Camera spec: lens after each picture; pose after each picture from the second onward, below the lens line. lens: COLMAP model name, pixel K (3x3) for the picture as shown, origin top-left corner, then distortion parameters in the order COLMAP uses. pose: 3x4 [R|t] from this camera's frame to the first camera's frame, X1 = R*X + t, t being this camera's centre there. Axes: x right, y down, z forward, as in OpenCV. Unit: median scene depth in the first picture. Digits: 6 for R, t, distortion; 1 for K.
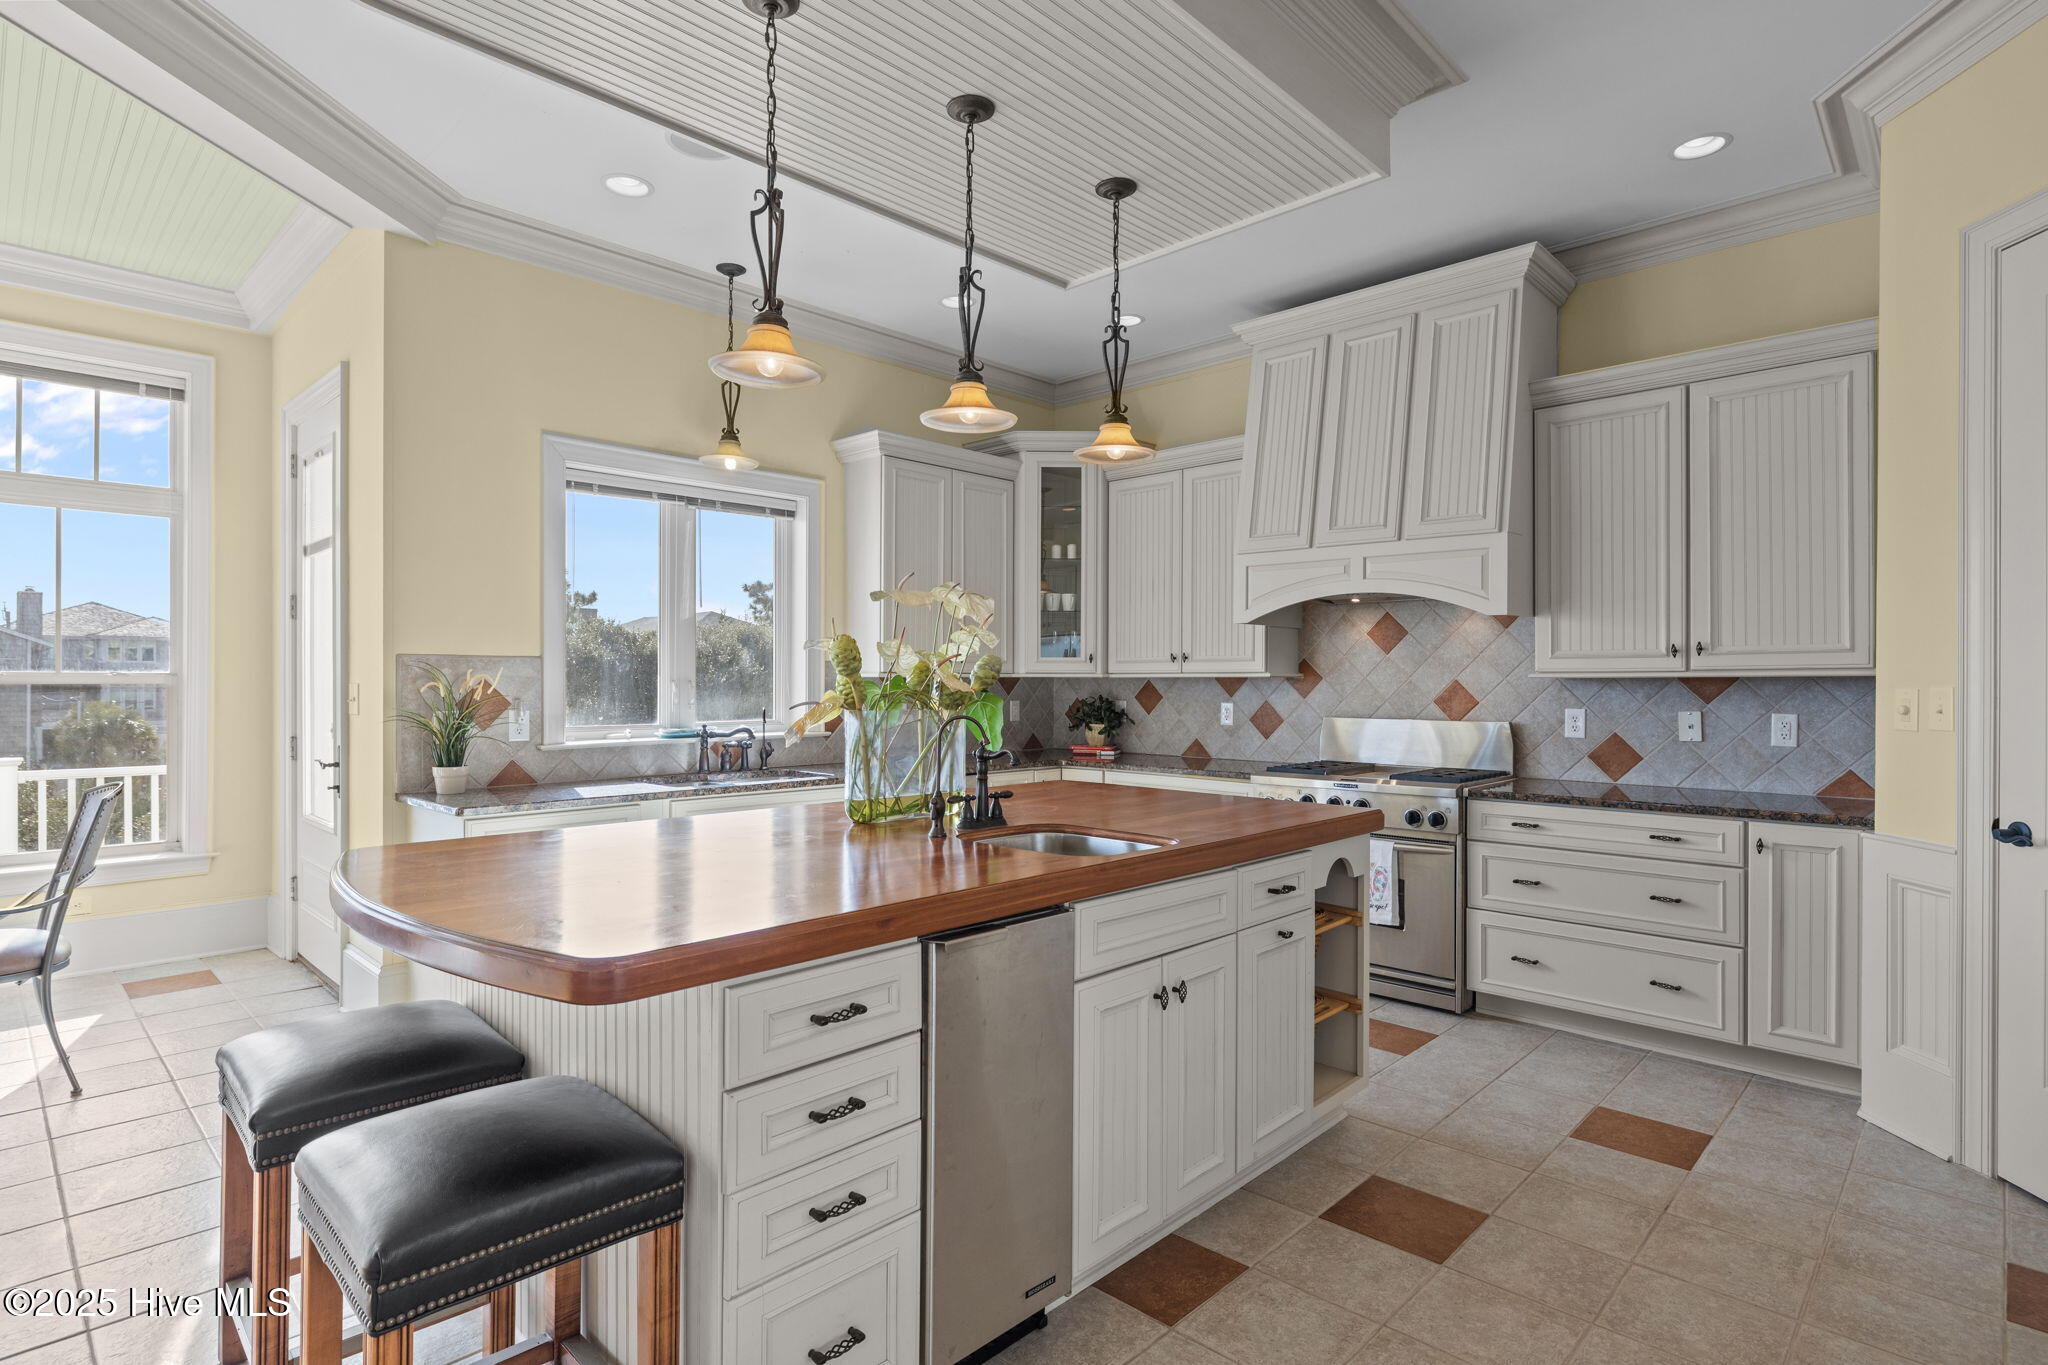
lens RADIAL K [[1024.4, 0, 1016.0], [0, 1024.4, 678.2], [0, 0, 1]] dist [-0.004127, -0.000121]
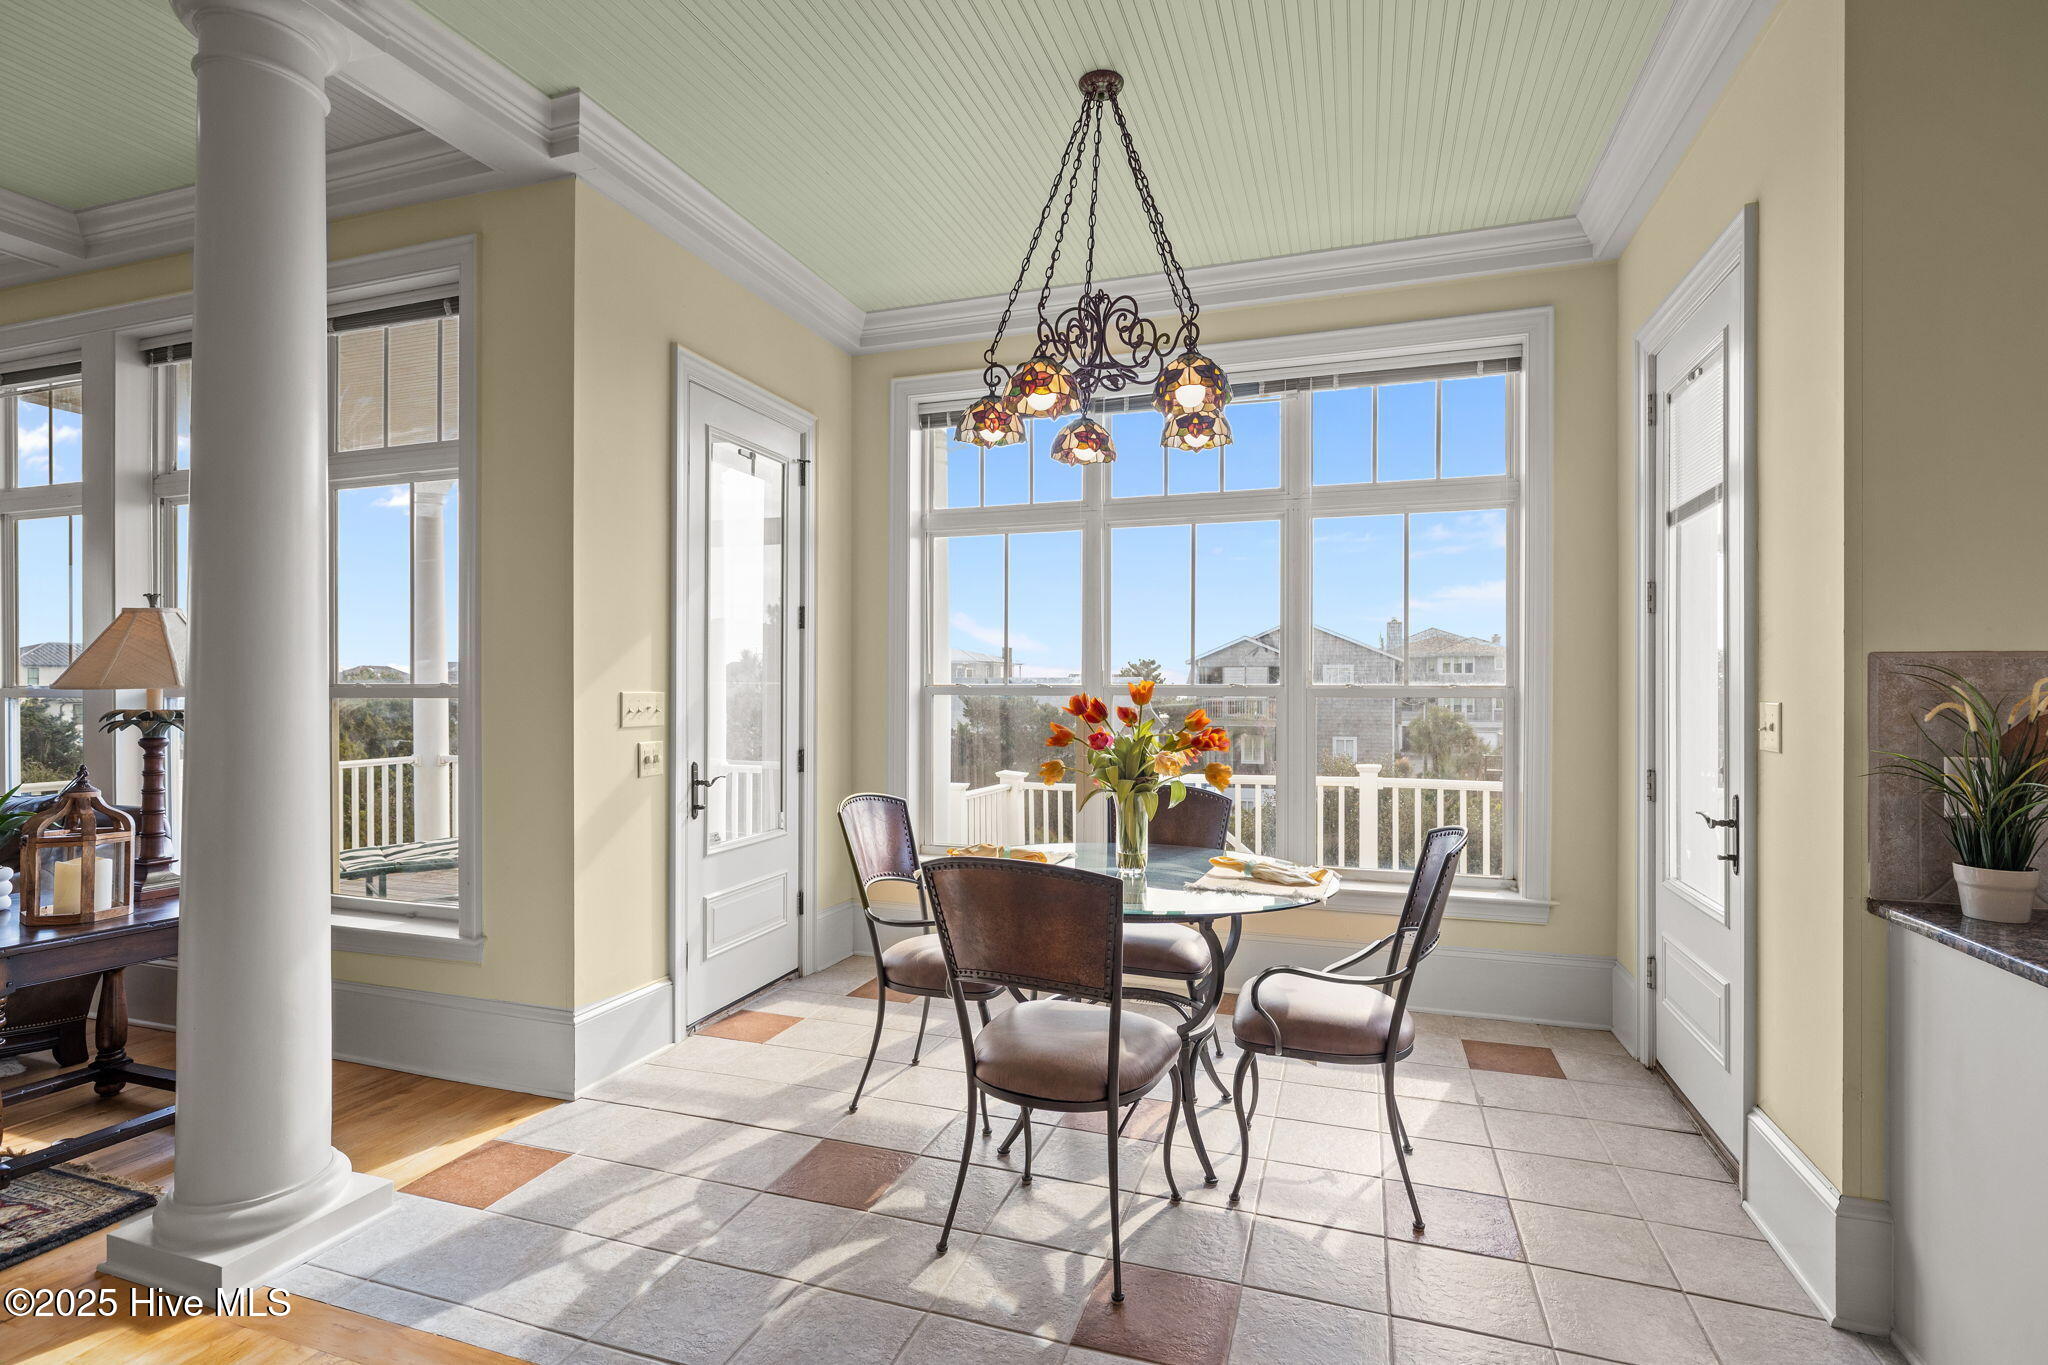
lens RADIAL K [[1024.4, 0, 1012.3], [0, 1024.4, 684.8], [0, 0, 1]] dist [-0.004127, -0.000121]
pose [[0.431059, -0.000696, -0.902323, -0.253627], [-0.001973, 0.999997, -0.001714, -0.003614], [0.902321, 0.002519, 0.431057, 0.277095]]
